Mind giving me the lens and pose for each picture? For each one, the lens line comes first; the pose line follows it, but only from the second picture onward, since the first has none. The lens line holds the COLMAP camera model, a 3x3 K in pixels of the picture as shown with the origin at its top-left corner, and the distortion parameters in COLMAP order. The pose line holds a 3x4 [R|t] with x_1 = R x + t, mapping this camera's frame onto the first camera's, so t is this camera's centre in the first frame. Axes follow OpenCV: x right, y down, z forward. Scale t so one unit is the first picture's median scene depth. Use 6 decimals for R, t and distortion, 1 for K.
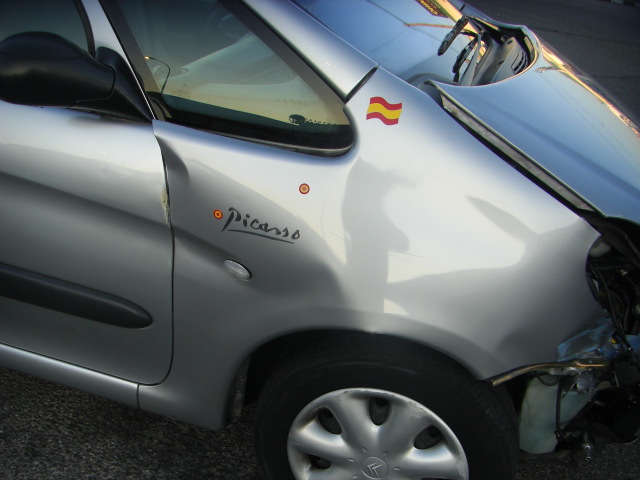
lens RADIAL K [[716.5, 0, 290.8], [0, 716.5, 330.2], [0, 0, 1]] dist [-0.163672, 0.049084]
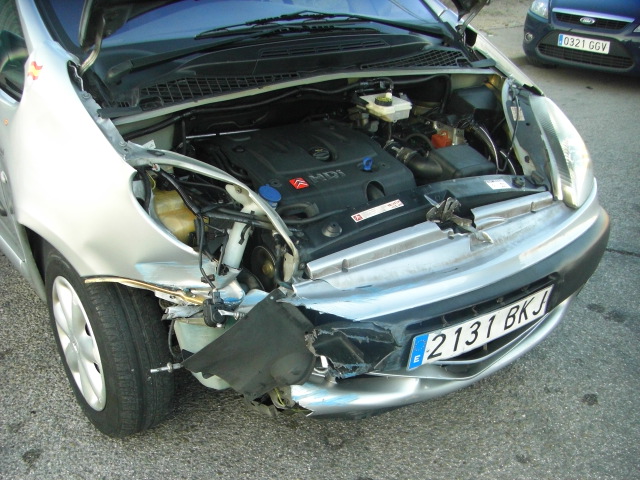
lens RADIAL K [[716.5, 0, 290.8], [0, 716.5, 330.2], [0, 0, 1]] dist [-0.163672, 0.049084]
pose [[0.797910, 0.241950, -0.552087, 1.304333], [-0.264652, 0.963523, 0.039770, 0.010749], [0.541571, 0.114379, 0.832837, 0.139012]]
